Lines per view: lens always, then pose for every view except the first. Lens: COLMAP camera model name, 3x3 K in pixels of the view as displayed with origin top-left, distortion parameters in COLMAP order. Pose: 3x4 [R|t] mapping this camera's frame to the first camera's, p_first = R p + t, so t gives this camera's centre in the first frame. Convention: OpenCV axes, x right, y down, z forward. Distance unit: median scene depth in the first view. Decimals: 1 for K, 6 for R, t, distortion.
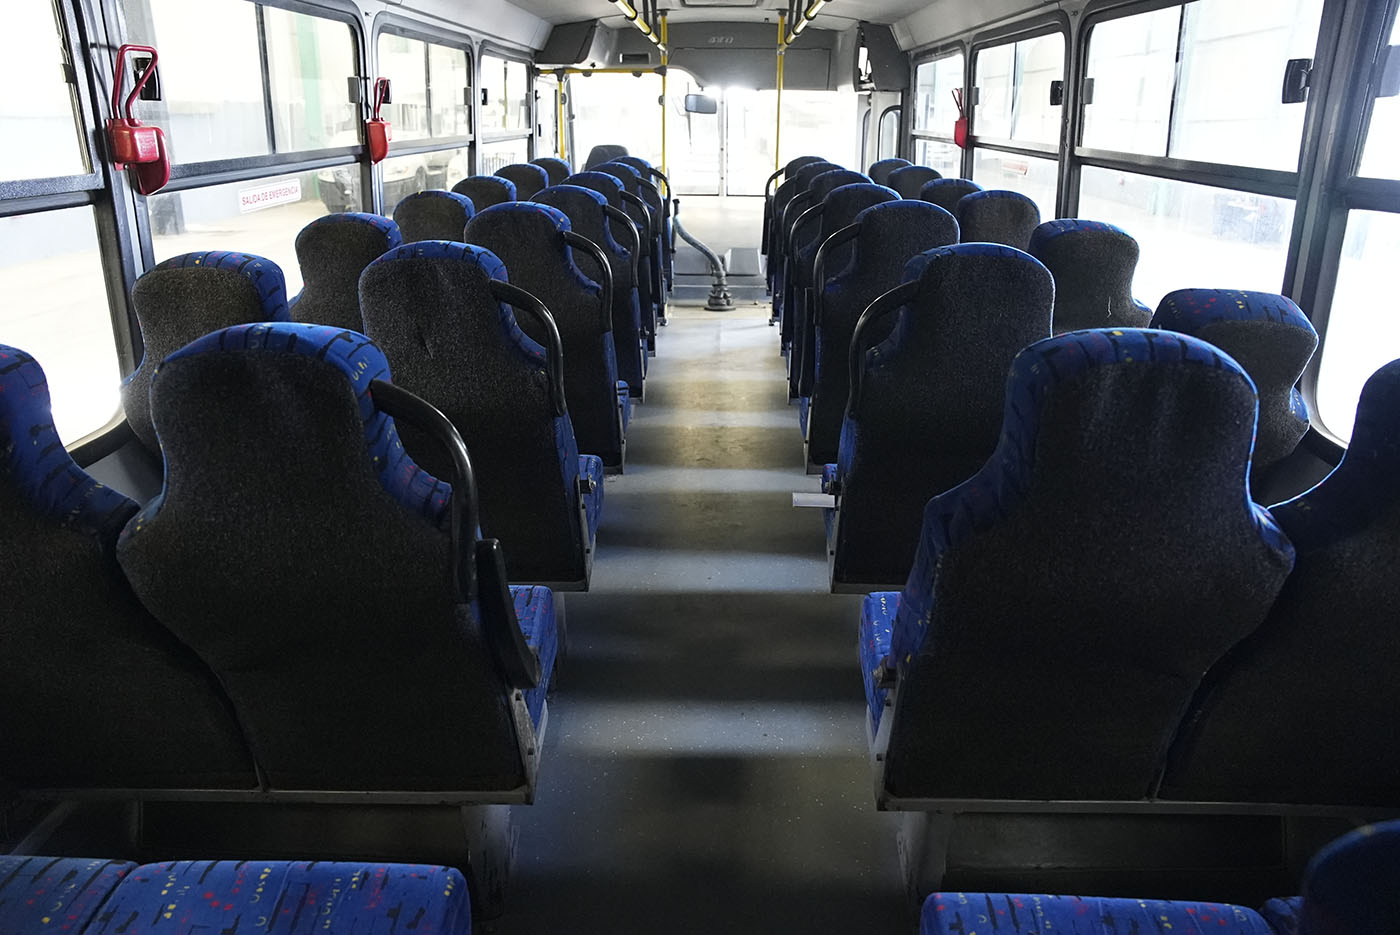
lens RADIAL K [[968.8, 0, 678.9], [0, 968.8, 471.1], [0, 0, 1]] dist [-0.159553, 0.104492]
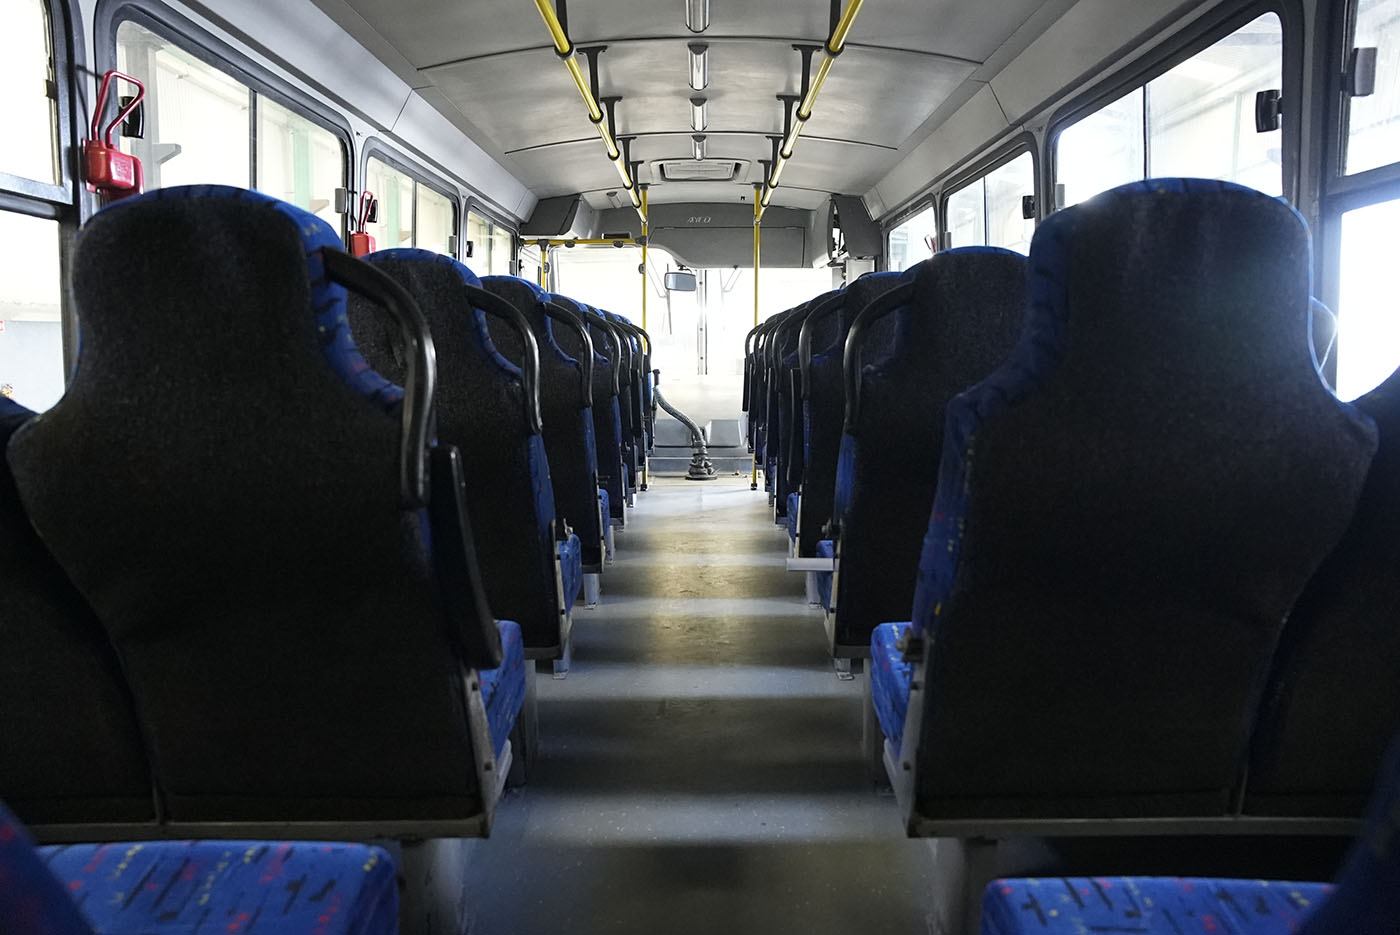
lens RADIAL K [[968.8, 0, 678.9], [0, 968.8, 471.1], [0, 0, 1]] dist [-0.159553, 0.104492]
pose [[0.999763, -0.002729, 0.021579, -0.003132], [0.007685, 0.972423, -0.233099, 0.115511], [-0.020348, 0.233209, 0.972214, 0.064739]]
